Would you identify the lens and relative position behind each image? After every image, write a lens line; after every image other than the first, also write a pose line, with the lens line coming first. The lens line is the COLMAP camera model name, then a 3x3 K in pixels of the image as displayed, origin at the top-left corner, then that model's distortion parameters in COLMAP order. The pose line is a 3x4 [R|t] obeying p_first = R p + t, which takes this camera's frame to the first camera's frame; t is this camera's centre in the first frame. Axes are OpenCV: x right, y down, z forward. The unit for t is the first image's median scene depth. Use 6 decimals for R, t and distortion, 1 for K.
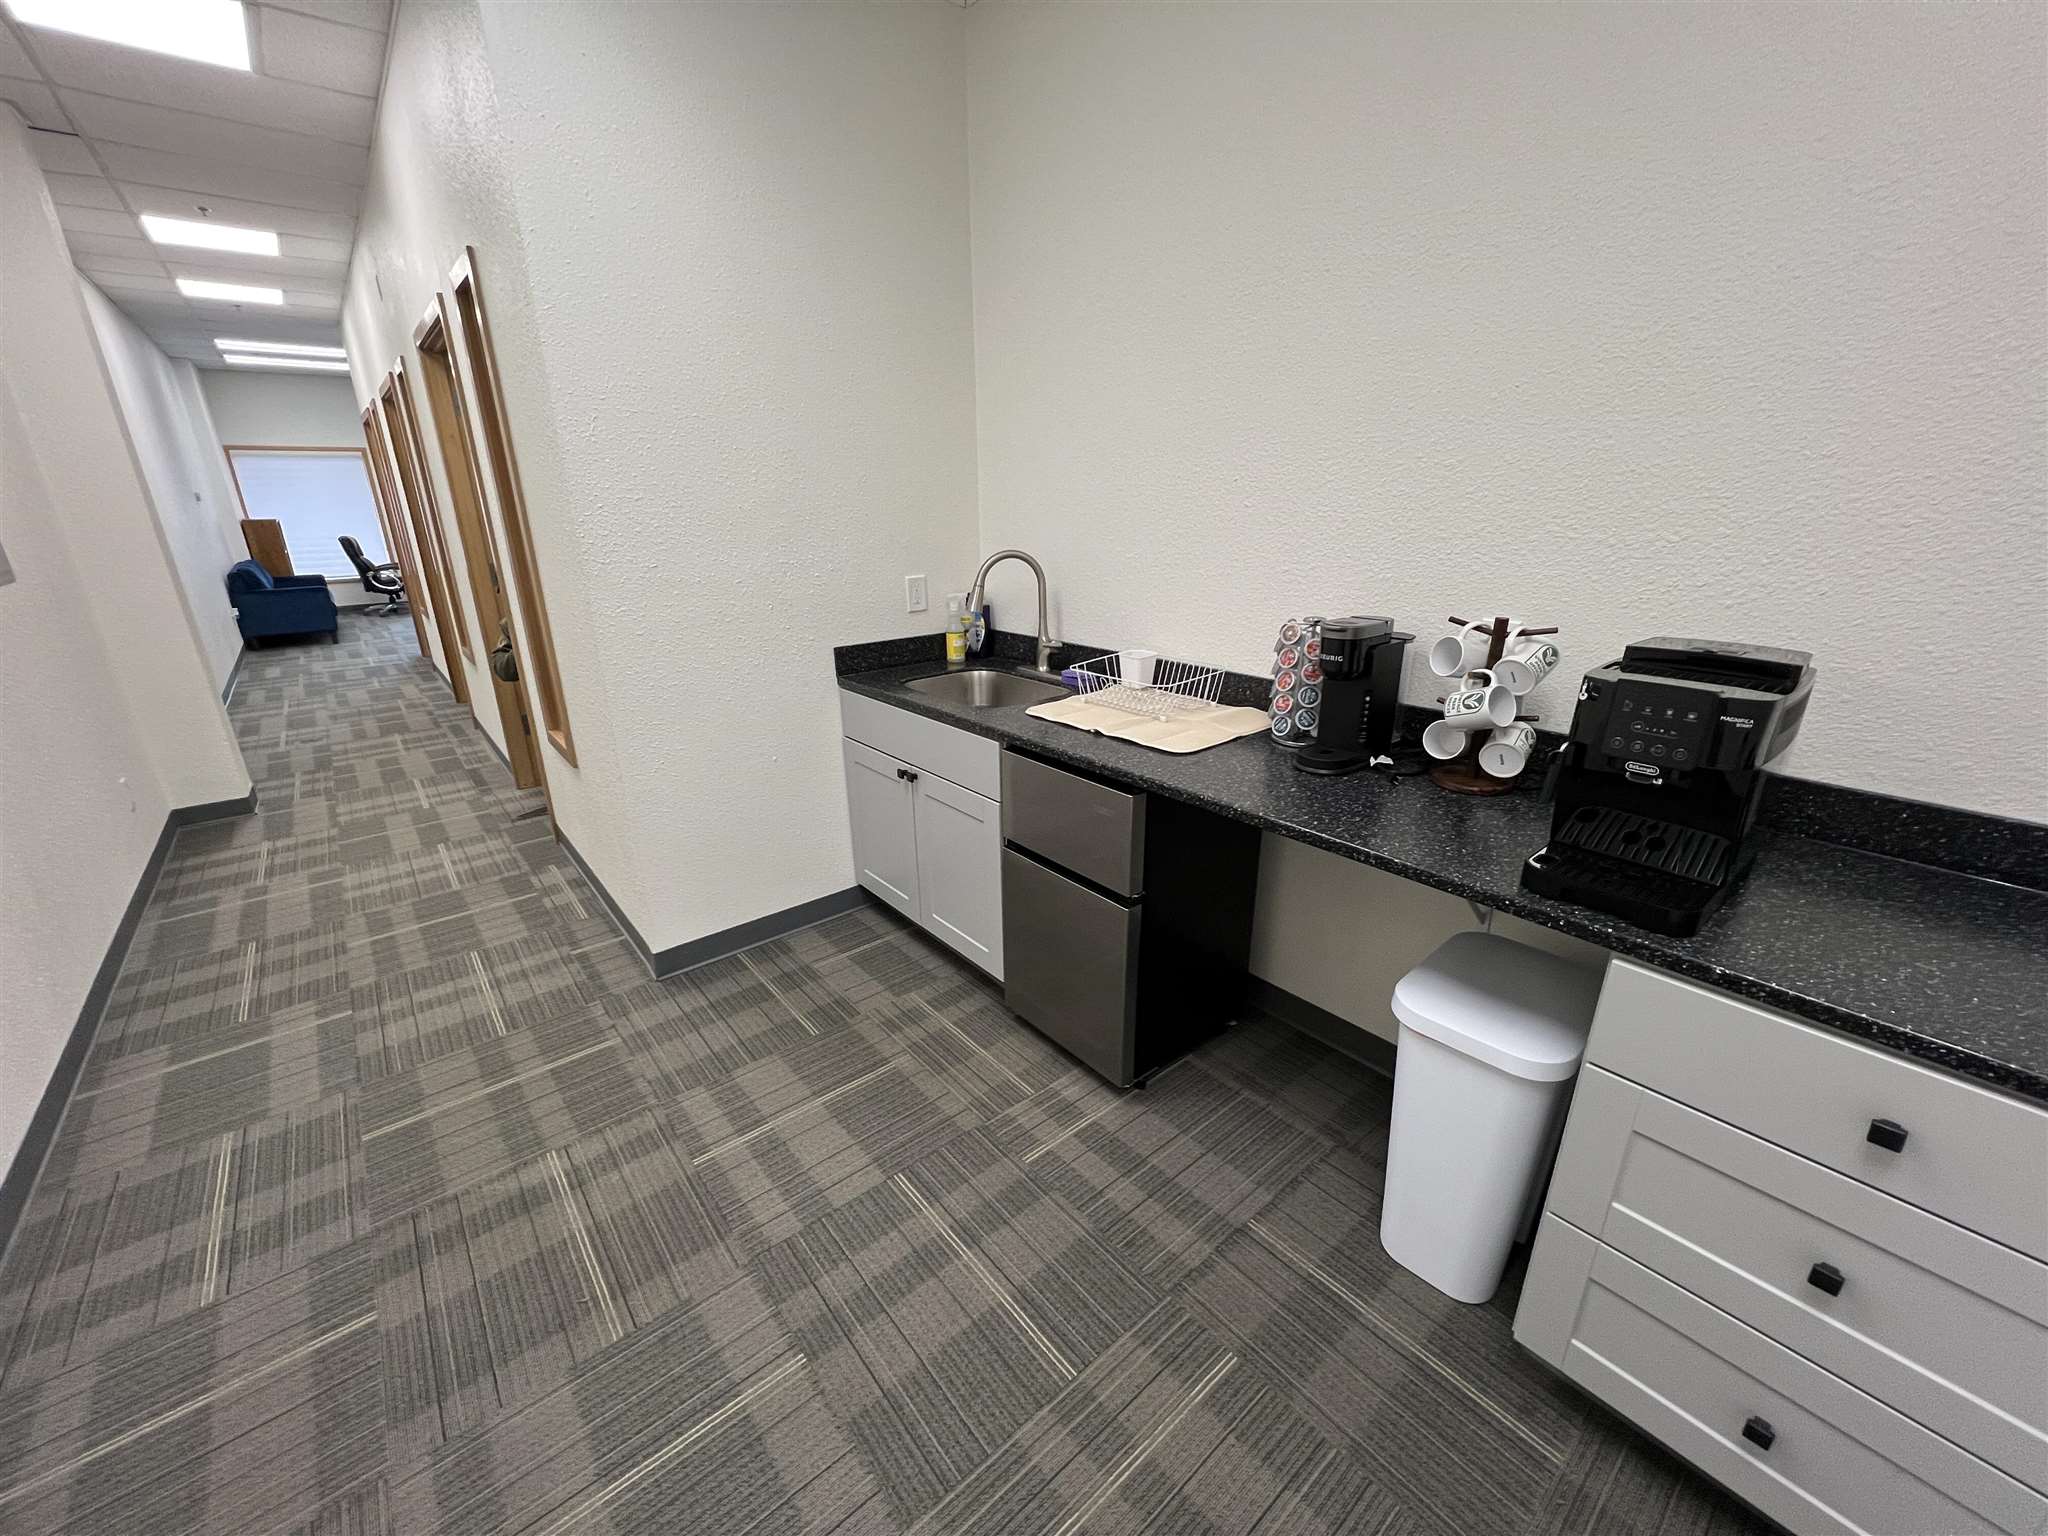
lens RADIAL K [[820.4, 0, 1020.9], [0, 820.4, 776.9], [0, 0, 1]] dist [0.001051, 0.000118]
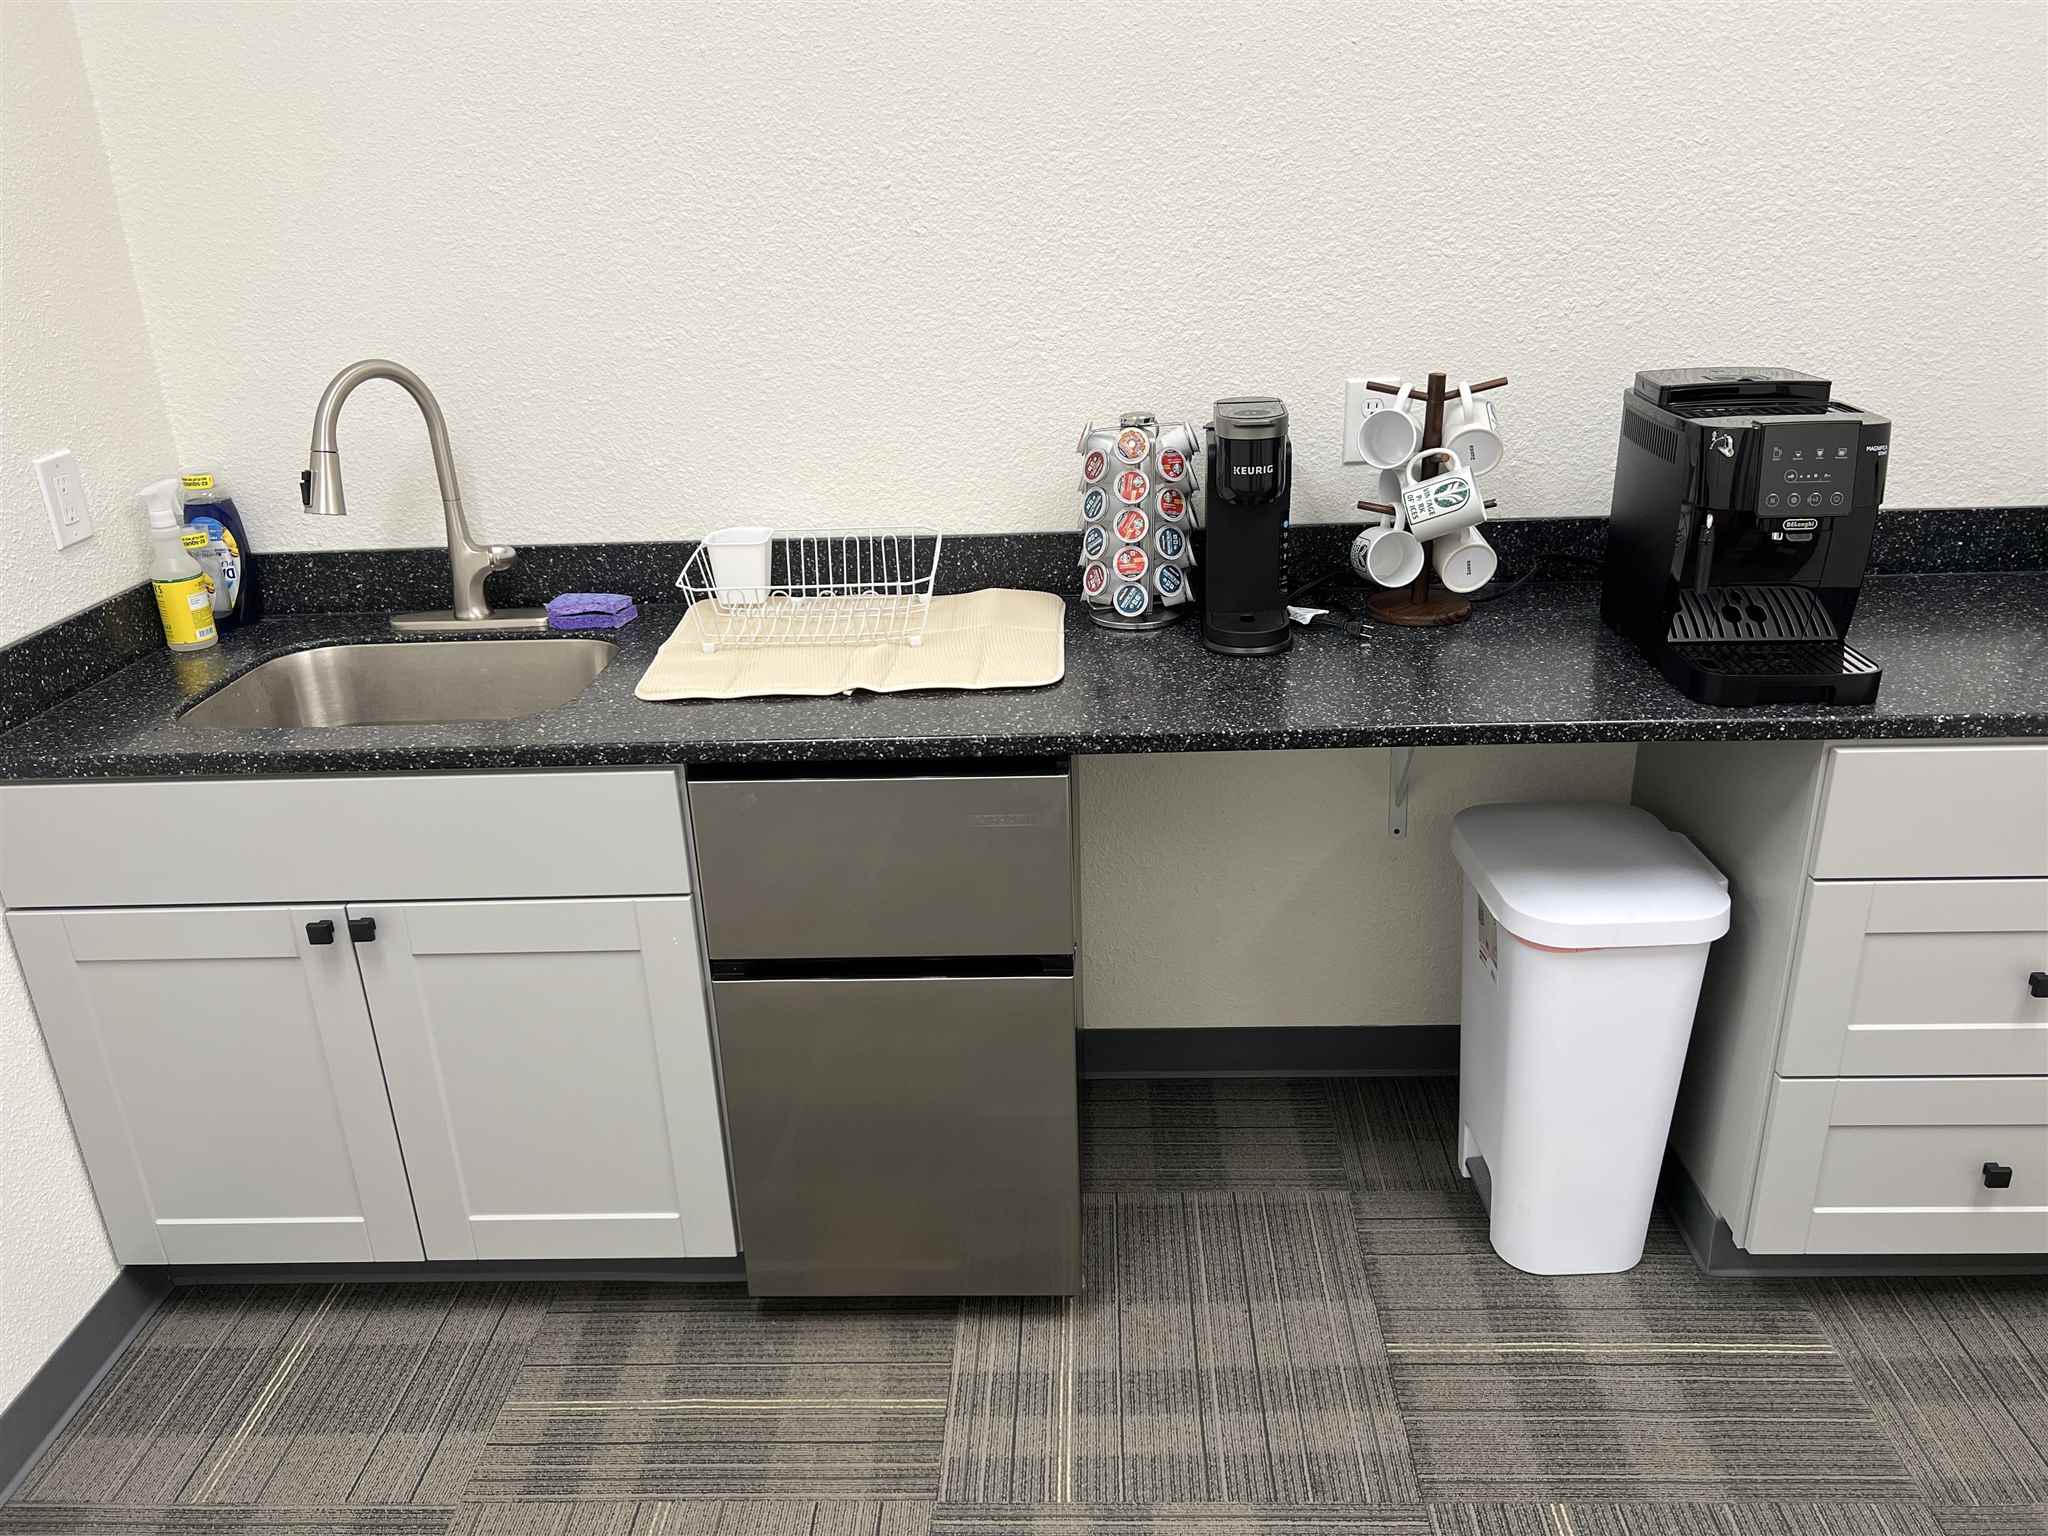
lens RADIAL K [[1546.9, 0, 1025.9], [0, 1546.9, 778.3], [0, 0, 1]] dist [0.026311, -0.015985]
pose [[0.660153, -0.292136, 0.691993, -0.581333], [0.270801, 0.951878, 0.143510, -0.126437], [-0.700618, 0.092654, 0.707496, 0.276214]]
